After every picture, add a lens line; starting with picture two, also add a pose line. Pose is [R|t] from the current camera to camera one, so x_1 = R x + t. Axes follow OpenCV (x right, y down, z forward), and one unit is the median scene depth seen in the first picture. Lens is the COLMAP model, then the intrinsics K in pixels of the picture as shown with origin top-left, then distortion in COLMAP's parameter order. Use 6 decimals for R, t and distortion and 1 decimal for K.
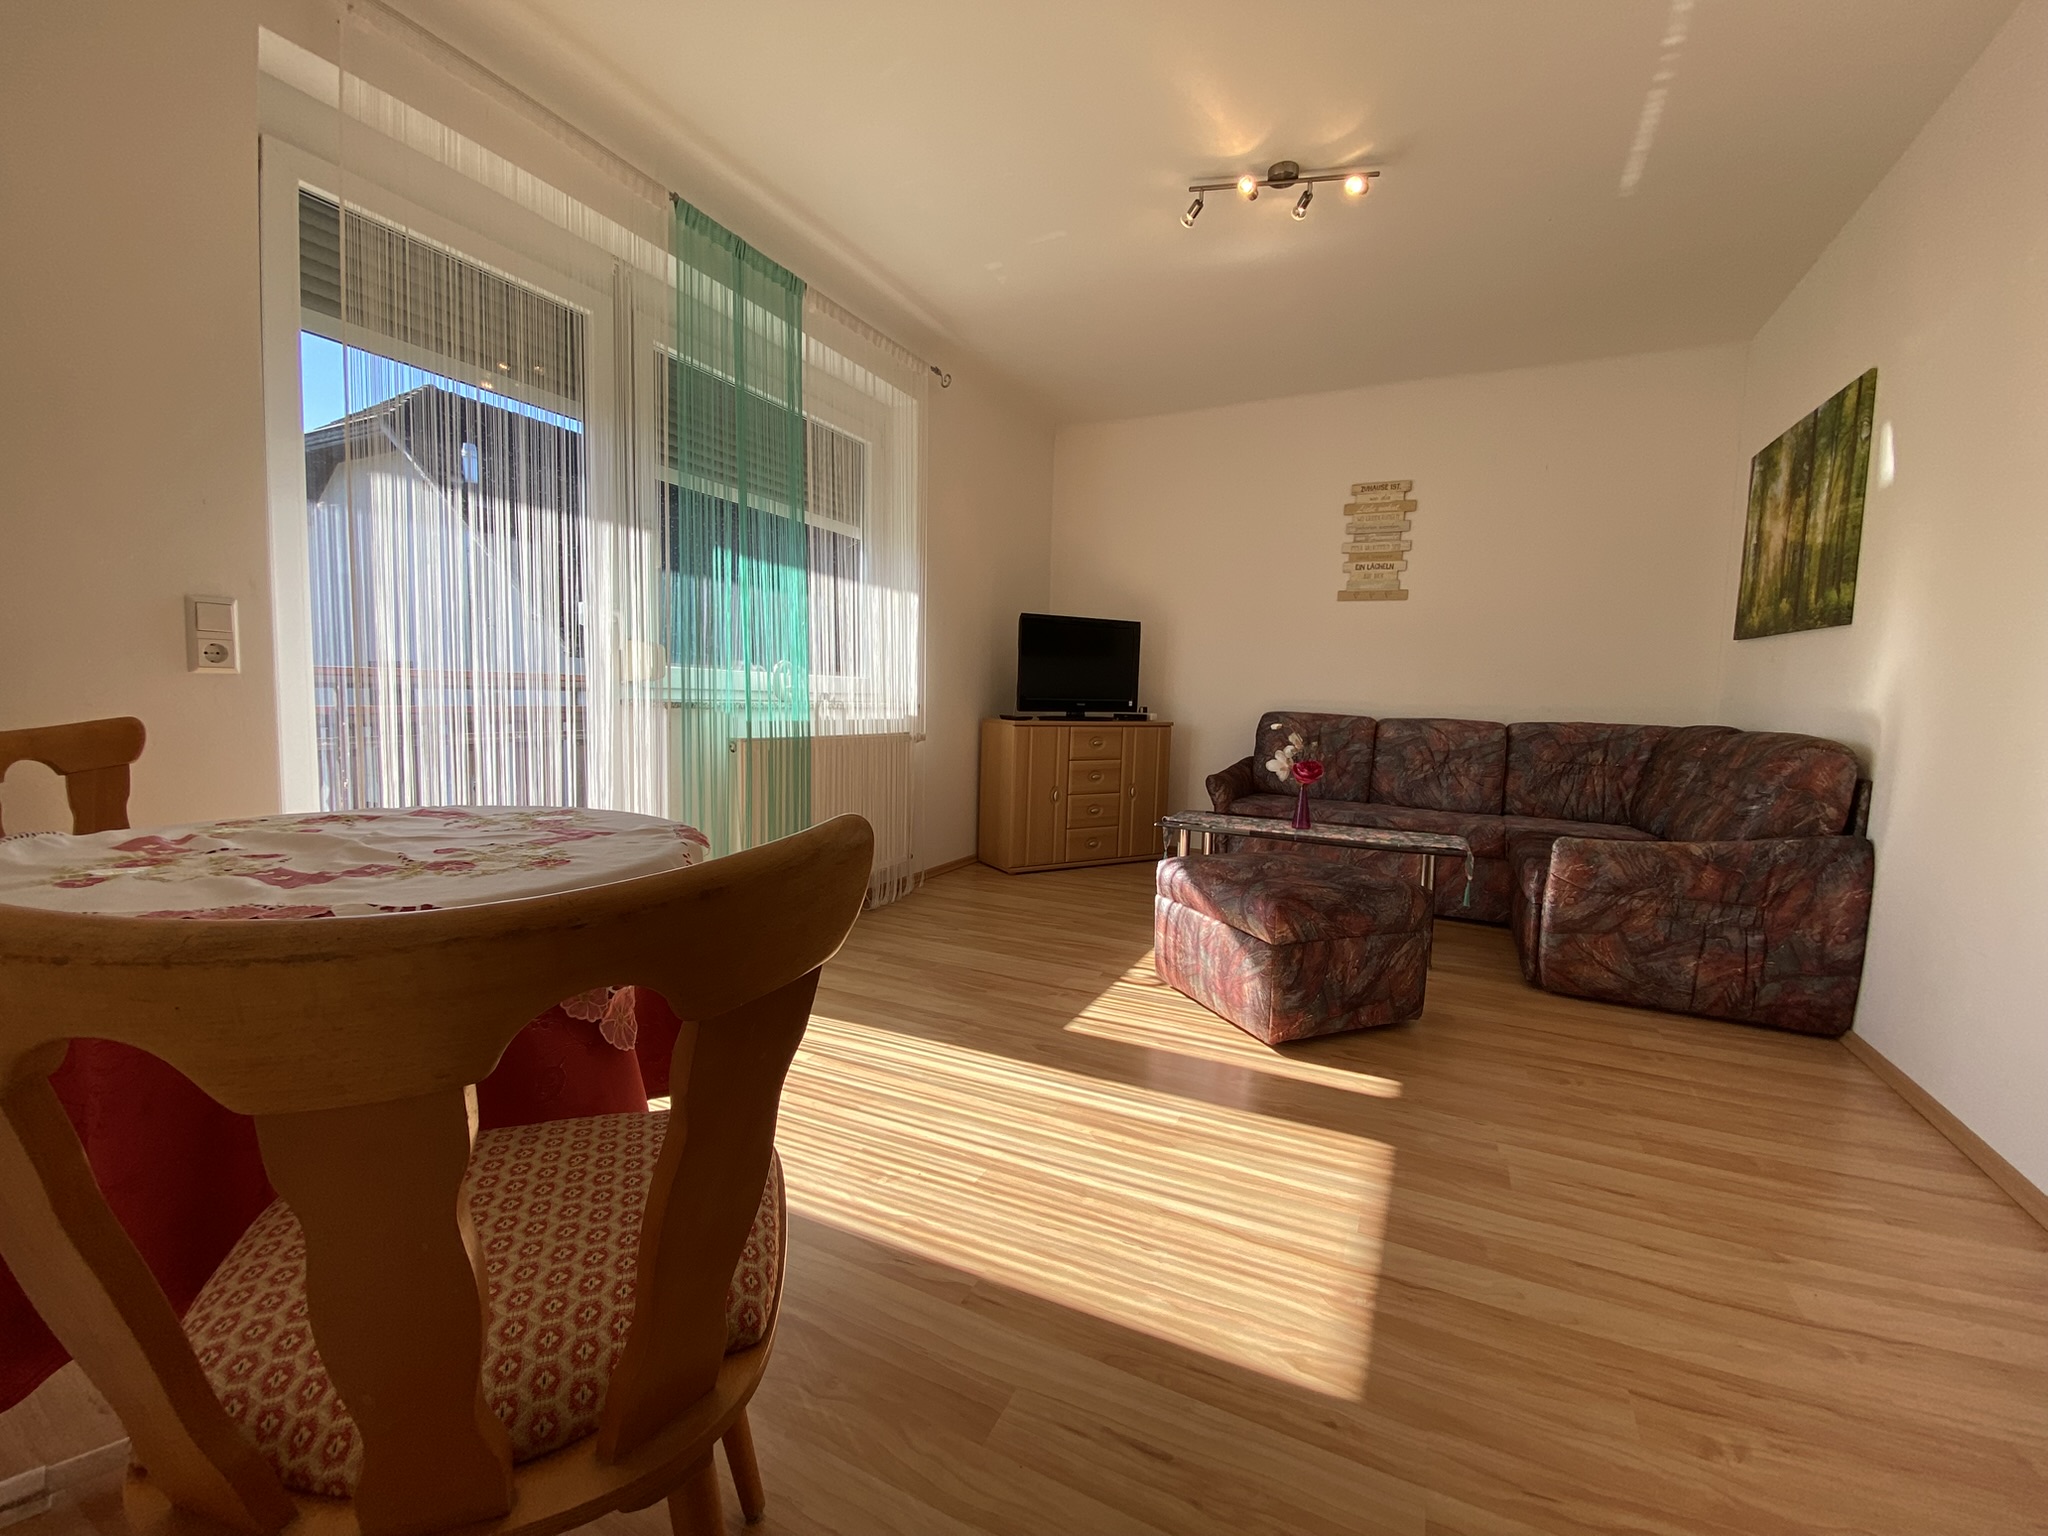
lens RADIAL K [[819.2, 0, 1024.0], [0, 819.2, 768.0], [0, 0, 1]] dist [0.028139, -0.021445]
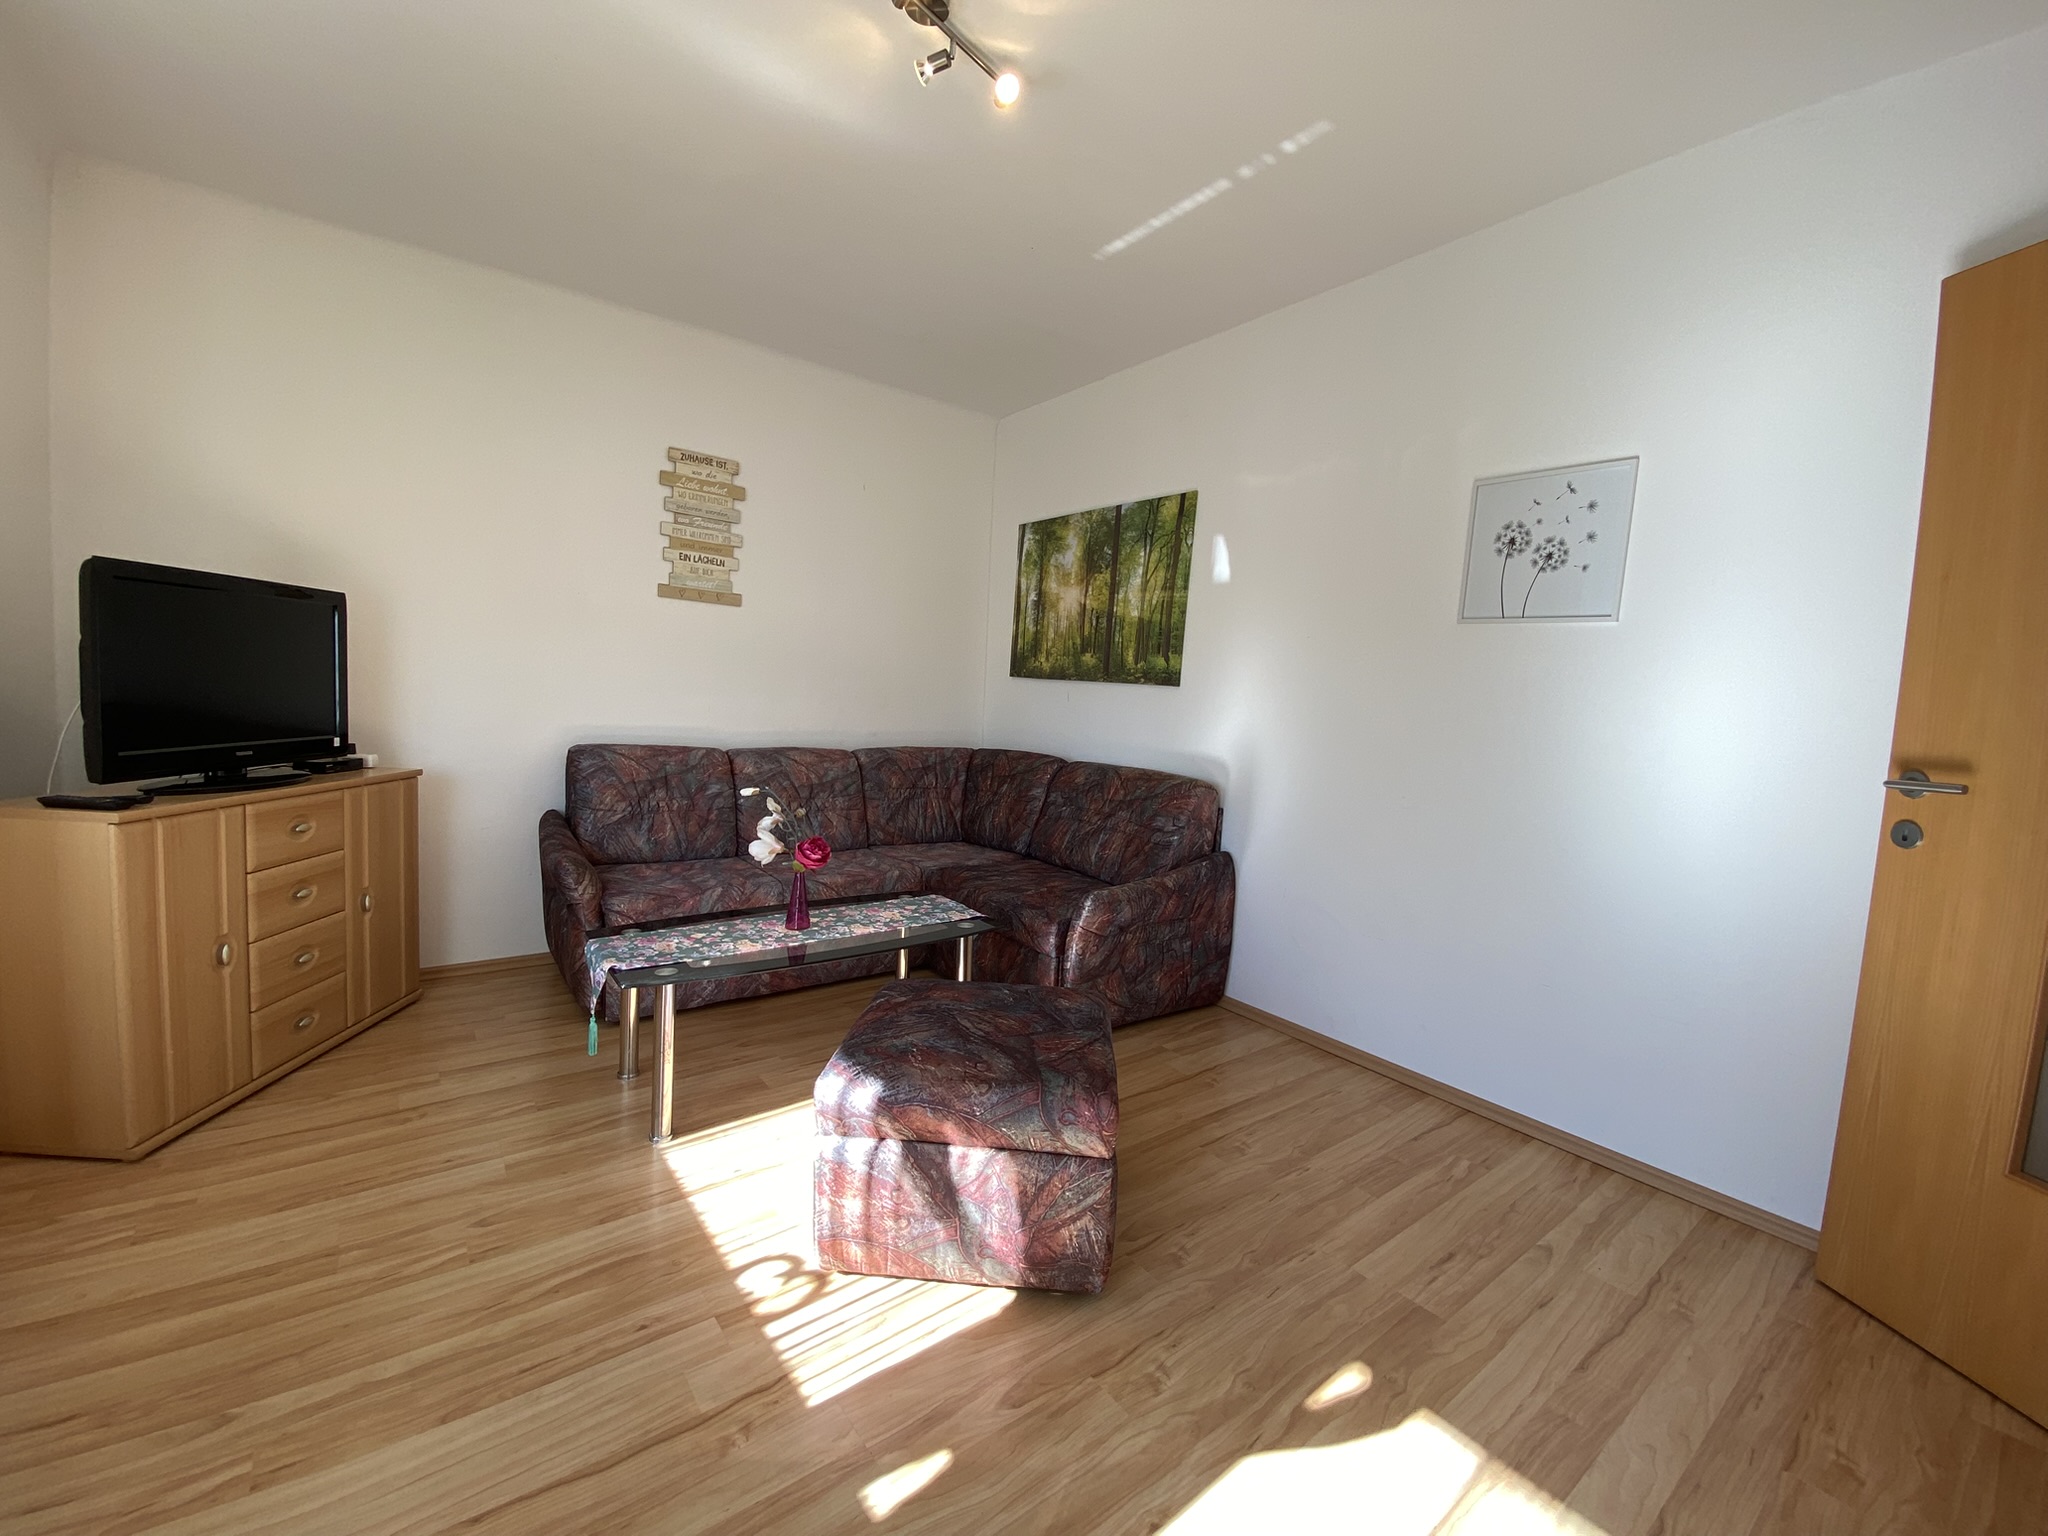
lens RADIAL K [[819.2, 0, 1024.0], [0, 819.2, 768.0], [0, 0, 1]] dist [0.028139, -0.021445]
pose [[0.455455, -0.079811, 0.886674, -0.216443], [0.044903, 0.996765, 0.066656, -0.110654], [-0.889126, 0.009456, 0.457566, 0.483867]]
